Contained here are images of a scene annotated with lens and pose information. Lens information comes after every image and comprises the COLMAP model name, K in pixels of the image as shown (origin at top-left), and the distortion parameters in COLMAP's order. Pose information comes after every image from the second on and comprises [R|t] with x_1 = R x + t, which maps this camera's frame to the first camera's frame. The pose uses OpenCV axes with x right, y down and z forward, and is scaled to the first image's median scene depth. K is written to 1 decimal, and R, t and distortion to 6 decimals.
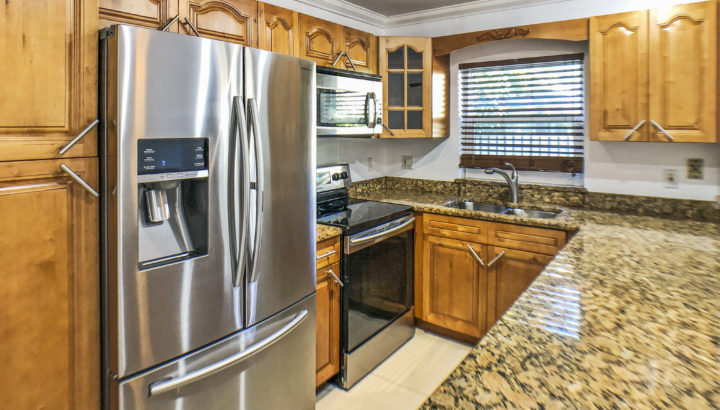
lens RADIAL K [[439.2, 0, 333.8], [0, 439.2, 129.9], [0, 0, 1]] dist [-0.049536, 0.014585]
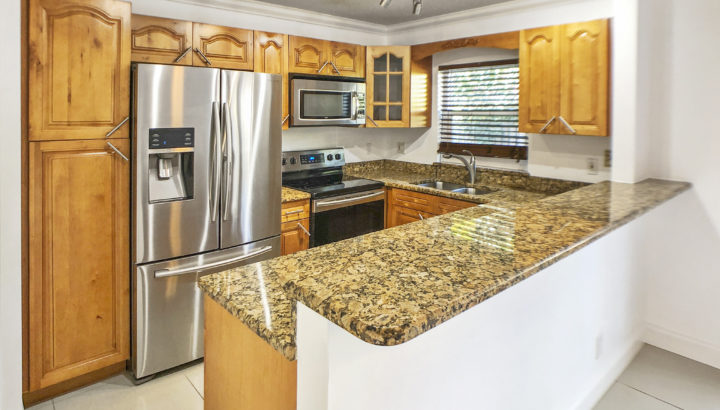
lens RADIAL K [[439.2, 0, 336.3], [0, 439.2, 113.6], [0, 0, 1]] dist [-0.049536, 0.014585]
pose [[0.977726, 0.006655, -0.209779, 0.363893], [-0.007241, 0.999972, -0.002027, -0.022953], [0.209760, 0.003501, 0.977747, -0.308983]]
